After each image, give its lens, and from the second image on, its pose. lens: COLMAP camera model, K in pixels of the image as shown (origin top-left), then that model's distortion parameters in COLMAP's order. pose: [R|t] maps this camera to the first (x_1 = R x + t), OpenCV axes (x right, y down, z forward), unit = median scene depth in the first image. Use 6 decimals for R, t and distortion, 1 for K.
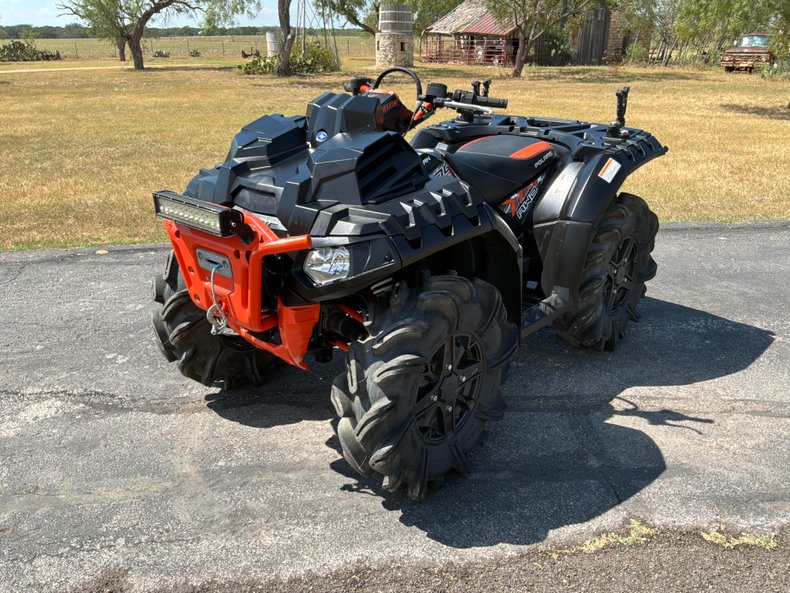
lens RADIAL K [[654.2, 0, 393.7], [0, 654.2, 297.3], [0, 0, 1]] dist [0.091152, -0.179688]
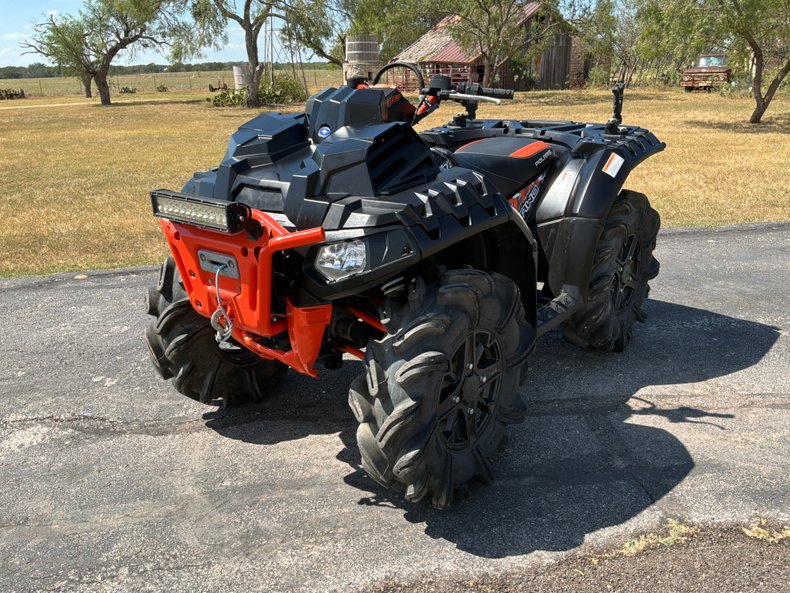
lens RADIAL K [[652.1, 0, 393.1], [0, 652.1, 297.8], [0, 0, 1]] dist [0.113388, -0.234025]
pose [[0.998520, -0.037623, 0.039279, -0.050694], [0.039213, 0.998408, -0.040539, 0.035357], [-0.037691, 0.042019, 0.998406, 0.047065]]
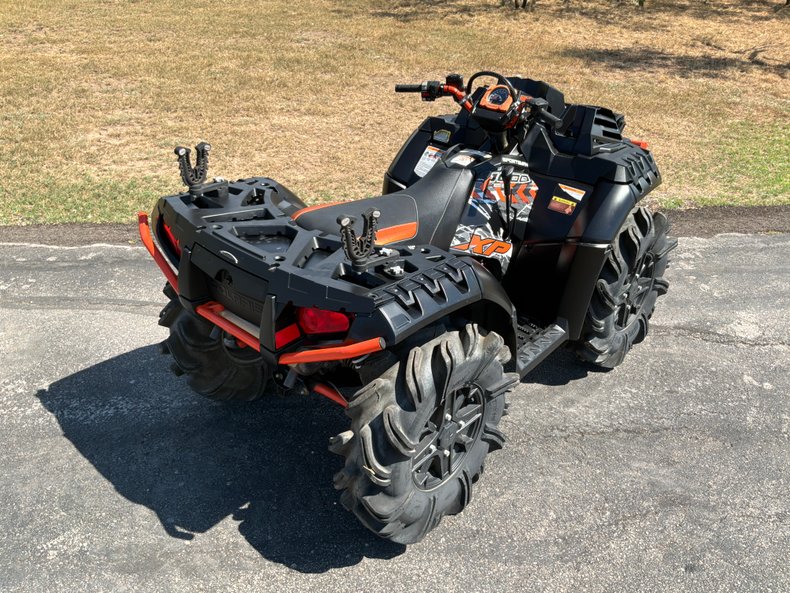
lens RADIAL K [[654.2, 0, 393.7], [0, 654.2, 297.3], [0, 0, 1]] dist [0.091152, -0.179688]
pose [[-0.999534, -0.027319, 0.013584, 0.138414], [-0.005332, 0.594808, 0.803850, -0.970114], [-0.030041, 0.803403, -0.594677, 1.893684]]
